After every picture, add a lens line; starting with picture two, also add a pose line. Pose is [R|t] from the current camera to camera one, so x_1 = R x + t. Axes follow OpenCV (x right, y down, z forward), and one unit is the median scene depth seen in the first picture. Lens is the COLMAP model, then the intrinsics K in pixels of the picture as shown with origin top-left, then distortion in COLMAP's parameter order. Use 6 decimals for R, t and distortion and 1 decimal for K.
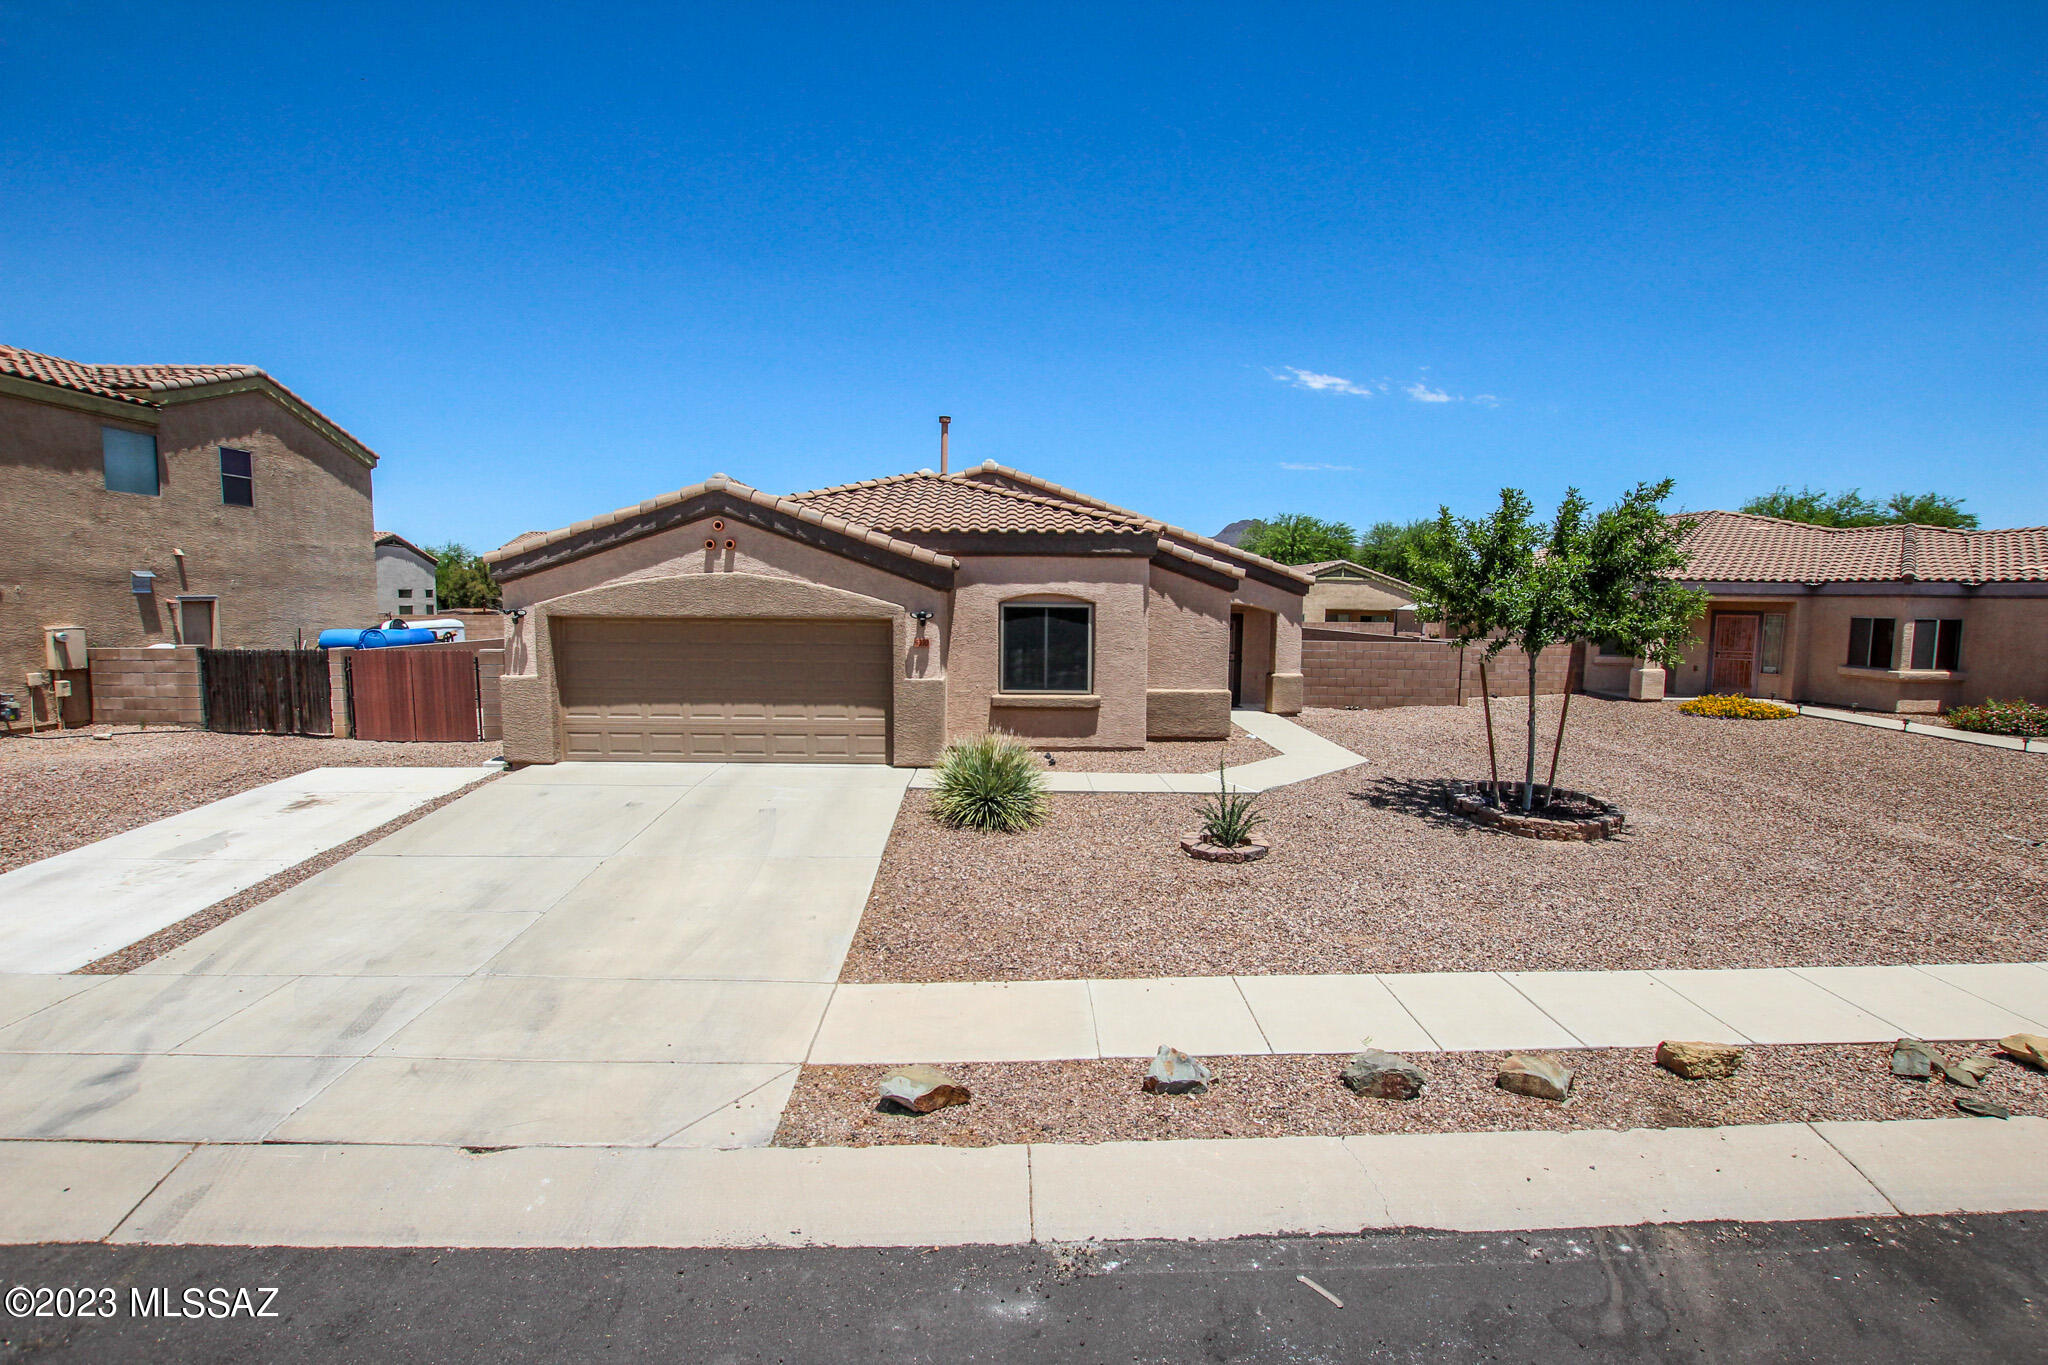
lens RADIAL K [[937.1, 0, 1058.3], [0, 937.1, 685.7], [0, 0, 1]] dist [-0.029977, 0.001083]
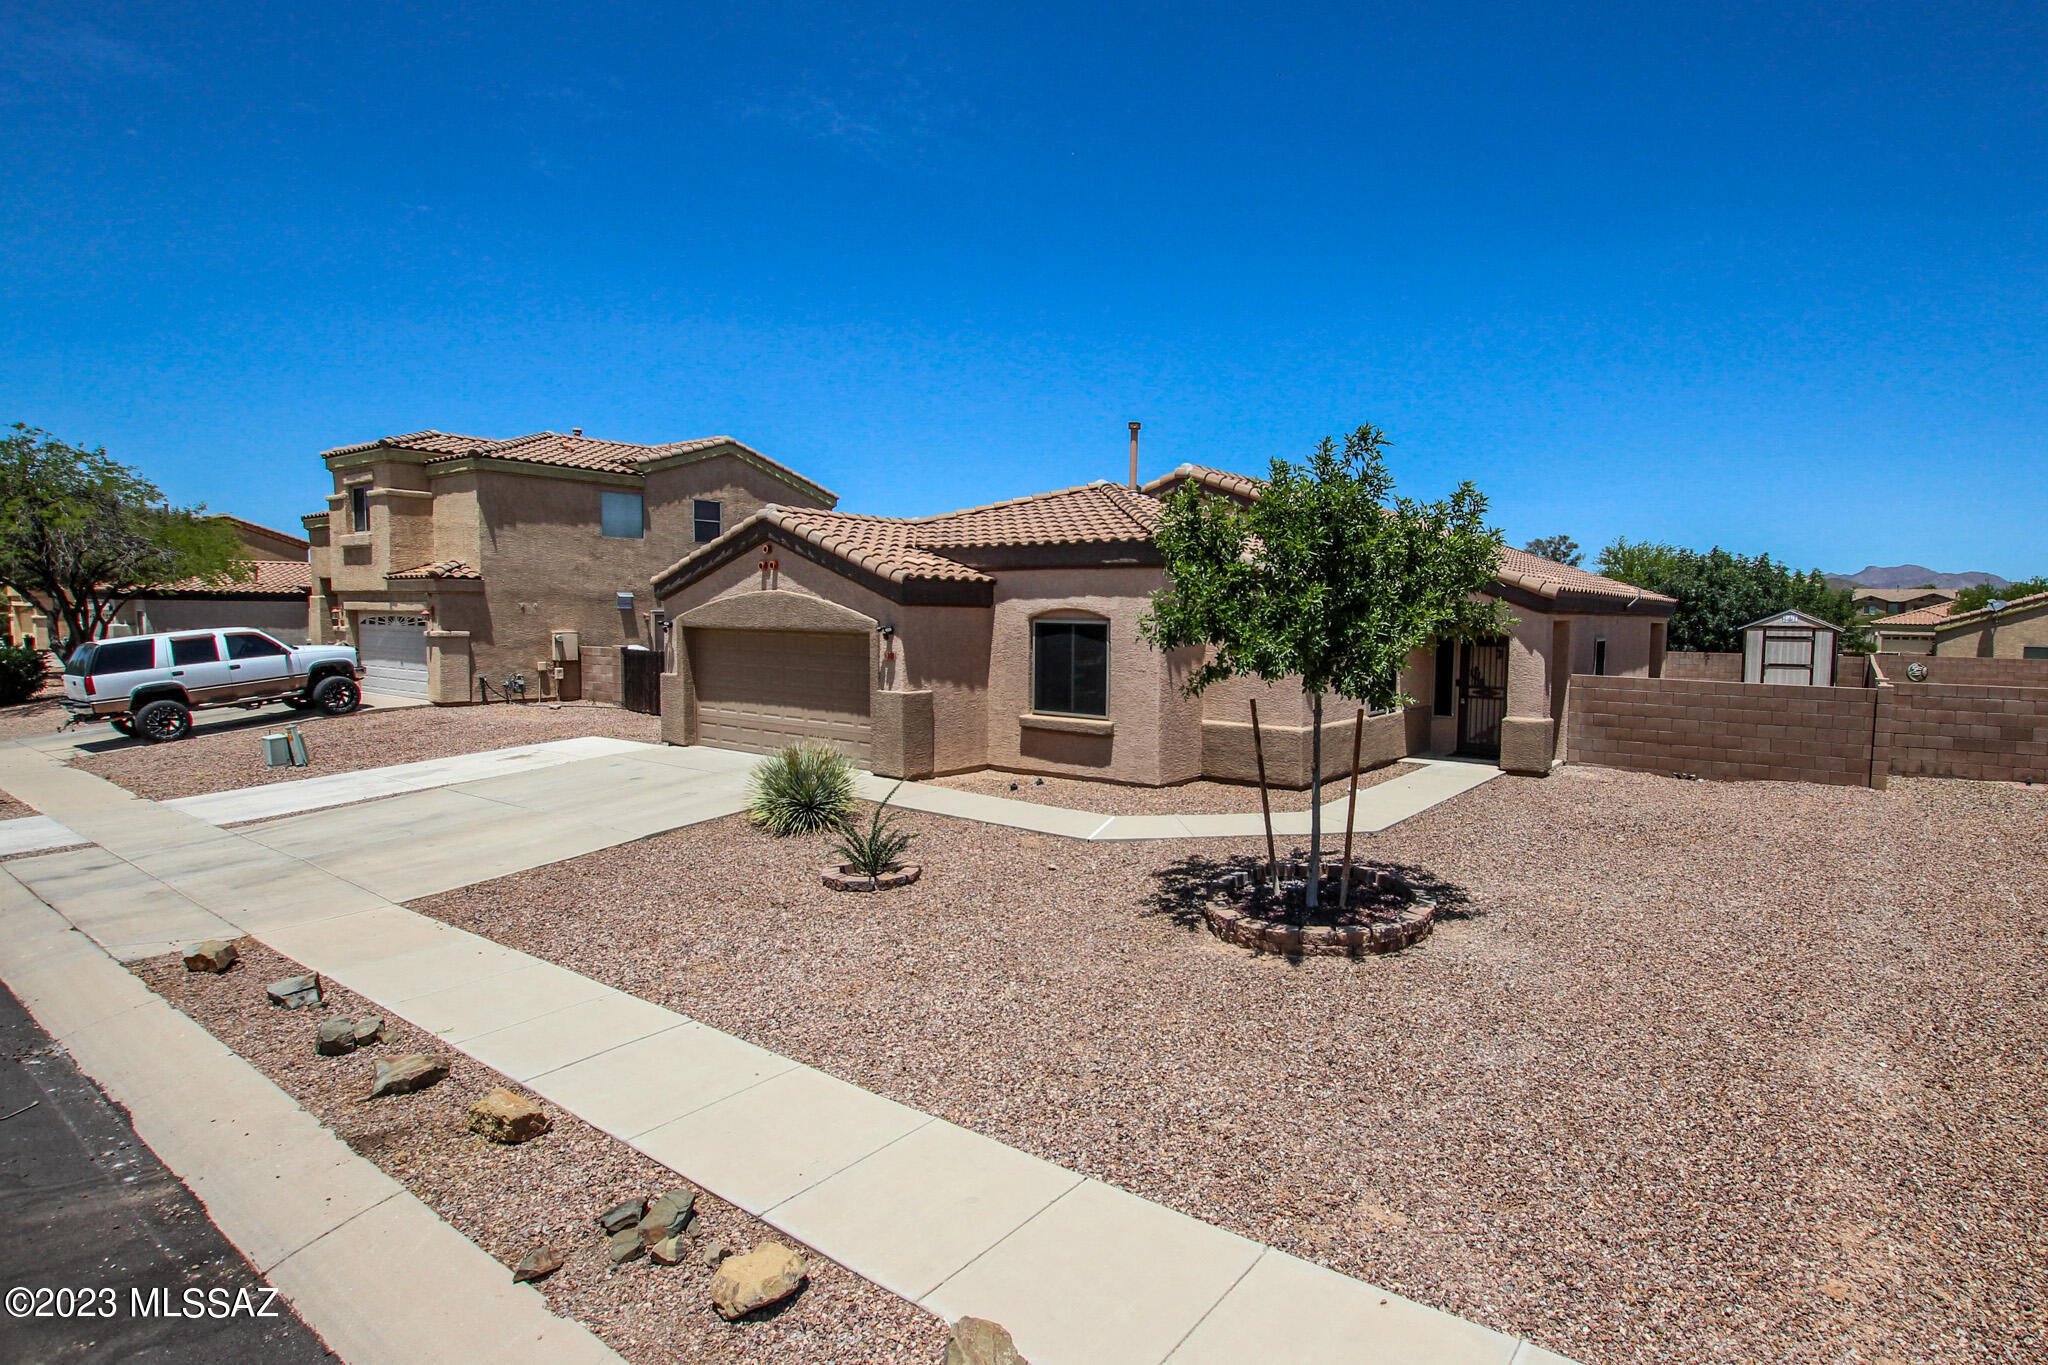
lens RADIAL K [[1064.0, 0, 1161.2], [0, 1064.0, 690.1], [0, 0, 1]] dist [-0.029713, 0.001183]
pose [[0.803896, 0.043703, -0.593163, 0.783612], [-0.059880, 0.998177, -0.007610, -0.017253], [0.591749, 0.041636, 0.805047, 0.235460]]
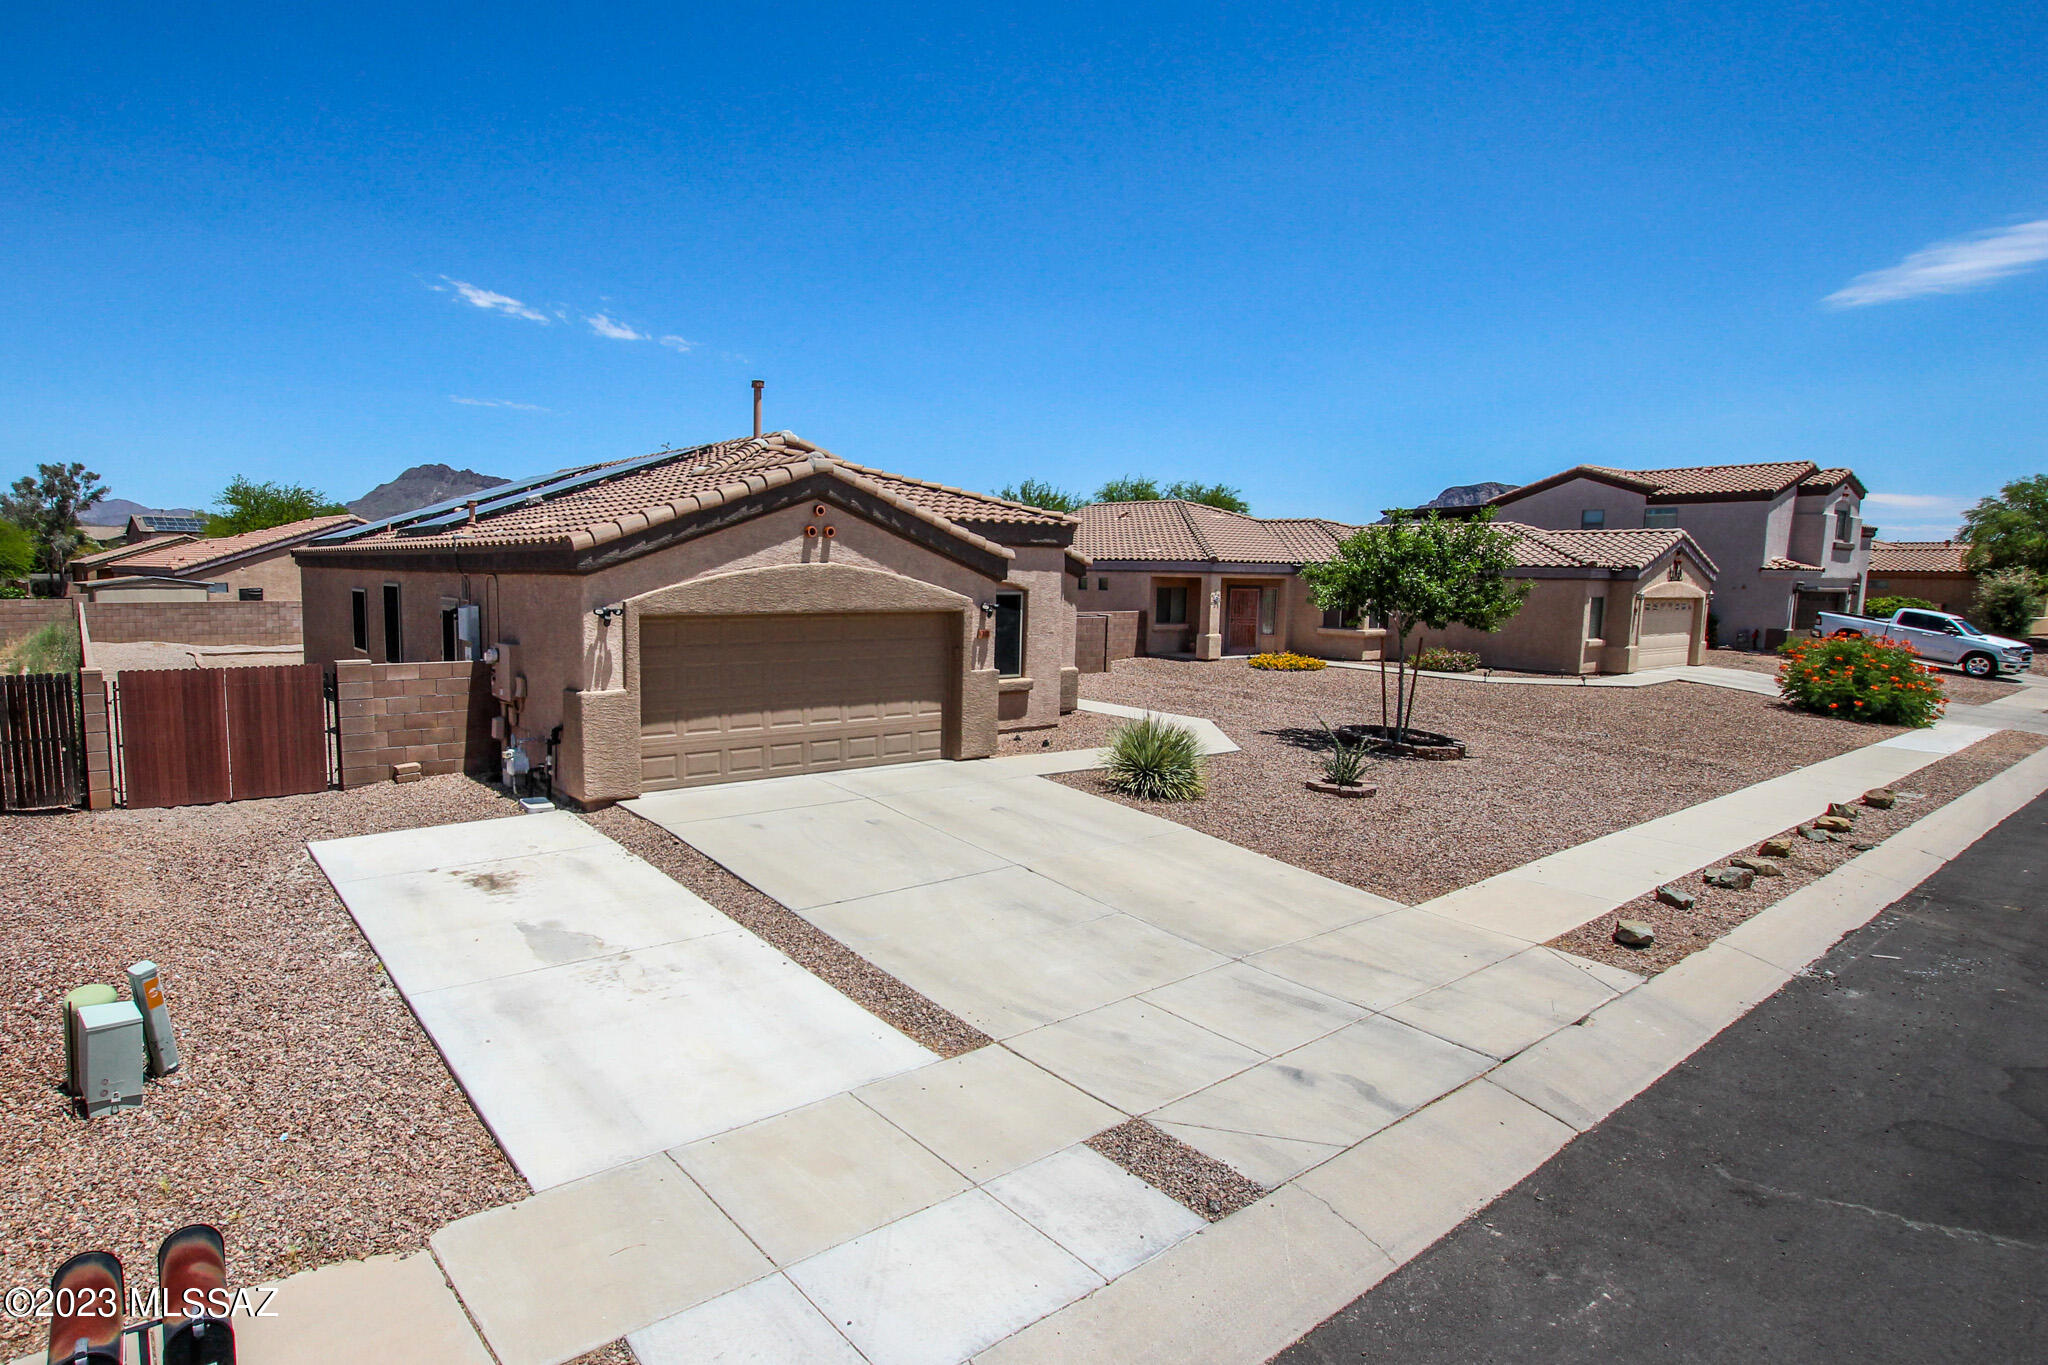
lens RADIAL K [[1073.9, 0, 889.6], [0, 1073.9, 677.6], [0, 0, 1]] dist [-0.034205, 0.000446]
pose [[0.833943, -0.053780, 0.549223, -0.857531], [0.045155, 0.998553, 0.029215, -0.036973], [-0.550000, 0.000437, 0.835165, 0.093799]]
